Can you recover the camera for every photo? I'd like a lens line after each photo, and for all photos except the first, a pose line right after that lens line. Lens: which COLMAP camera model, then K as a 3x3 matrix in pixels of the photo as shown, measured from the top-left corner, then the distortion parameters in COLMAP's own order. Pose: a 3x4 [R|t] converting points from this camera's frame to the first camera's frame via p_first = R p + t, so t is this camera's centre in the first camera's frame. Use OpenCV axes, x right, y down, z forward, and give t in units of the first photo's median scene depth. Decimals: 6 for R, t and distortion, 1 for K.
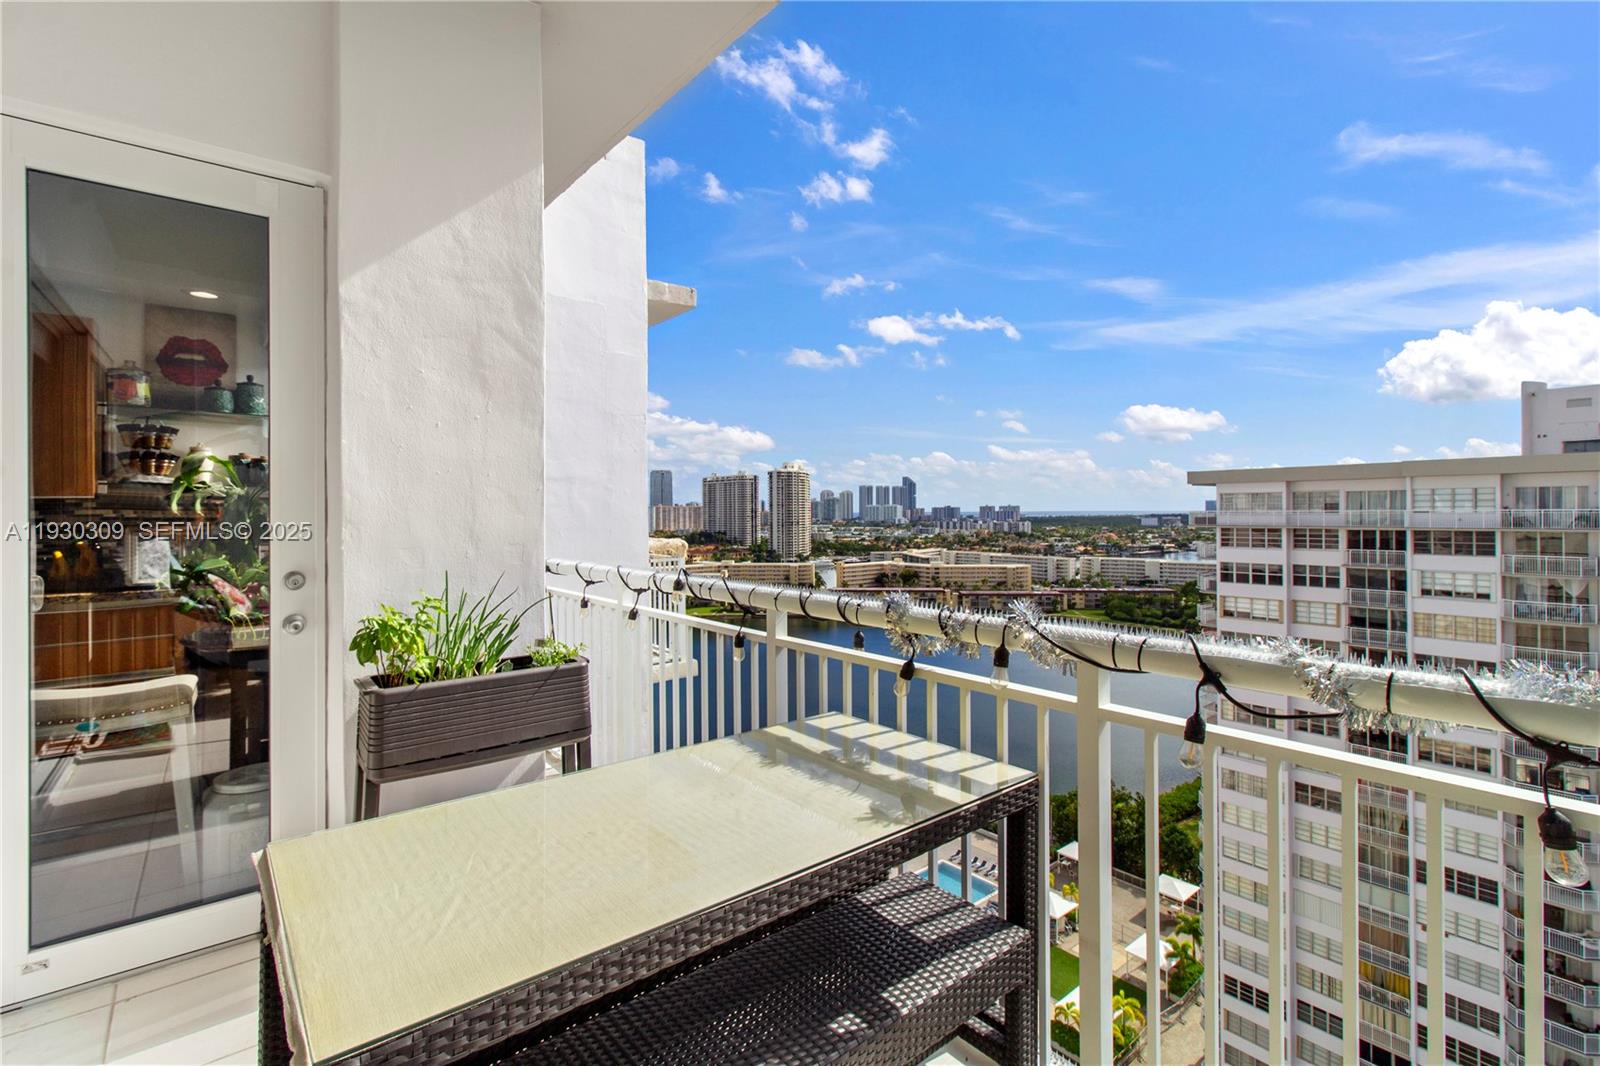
lens RADIAL K [[746.1, 0, 804.6], [0, 746.1, 517.4], [0, 0, 1]] dist [-0.001587, 0.000239]
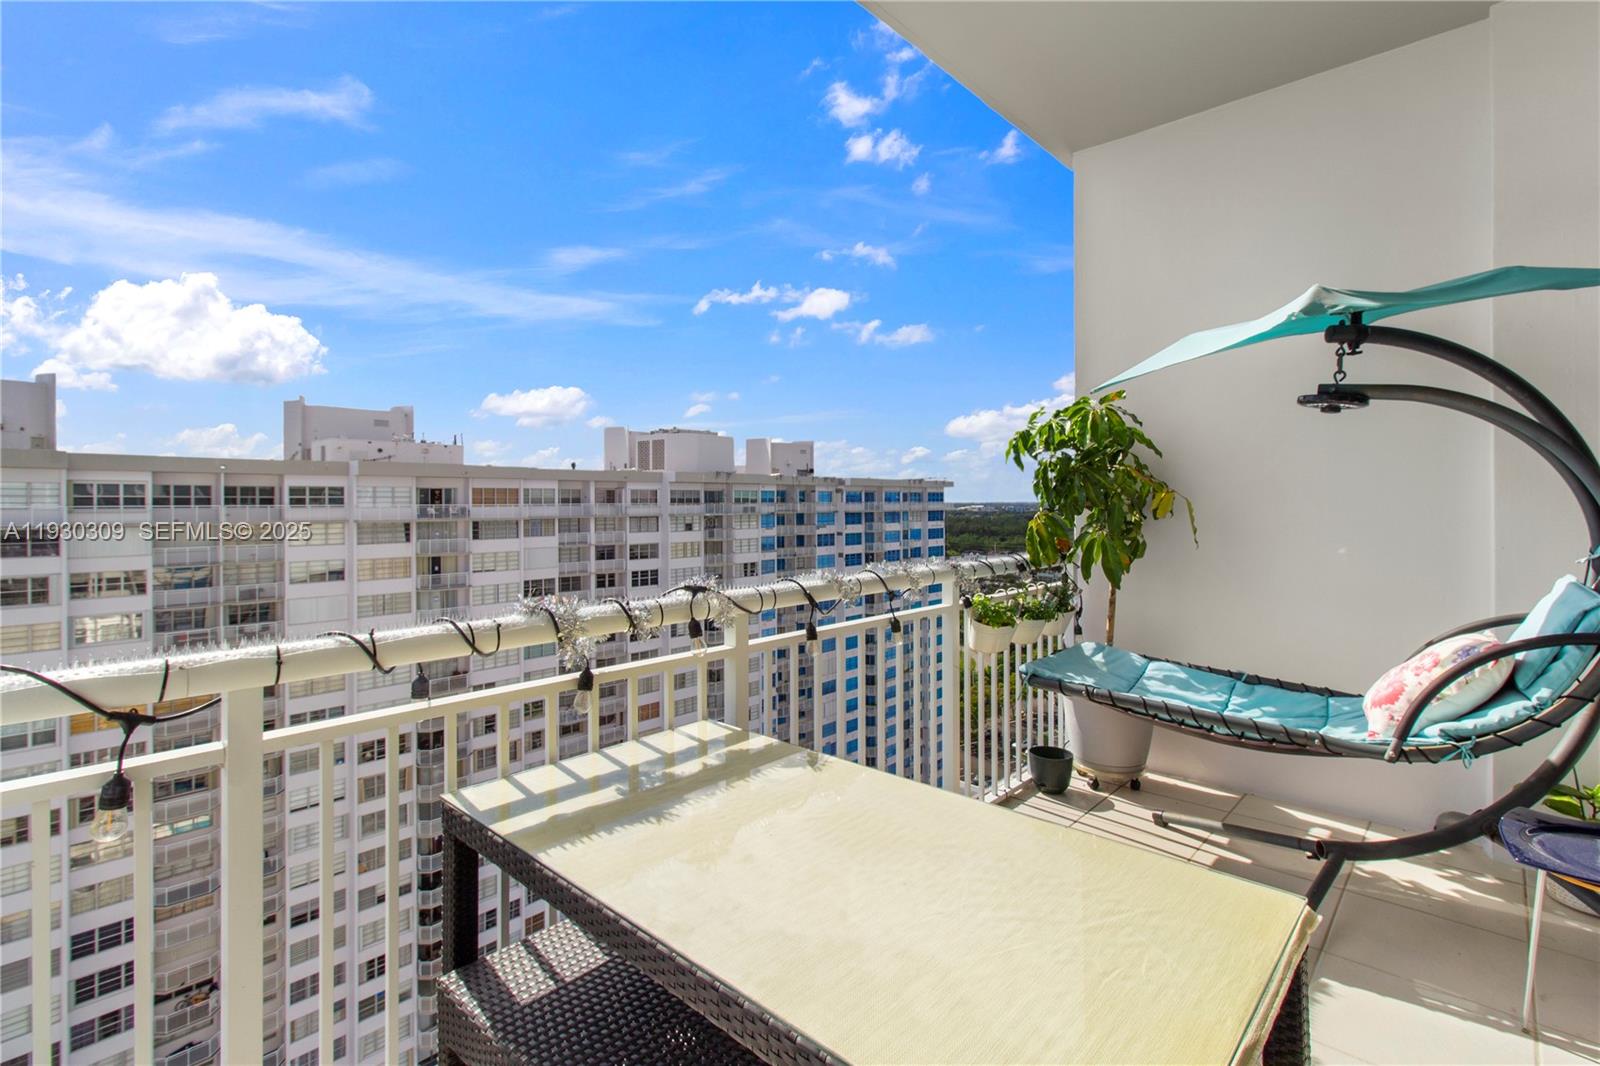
lens RADIAL K [[746.1, 0, 812.6], [0, 746.1, 516.8], [0, 0, 1]] dist [-0.001587, 0.000239]
pose [[-0.160480, -0.011909, 0.986967, -0.428474], [0.009949, 0.999857, 0.013682, 0.000623], [-0.986989, 0.012015, -0.160339, 0.485270]]
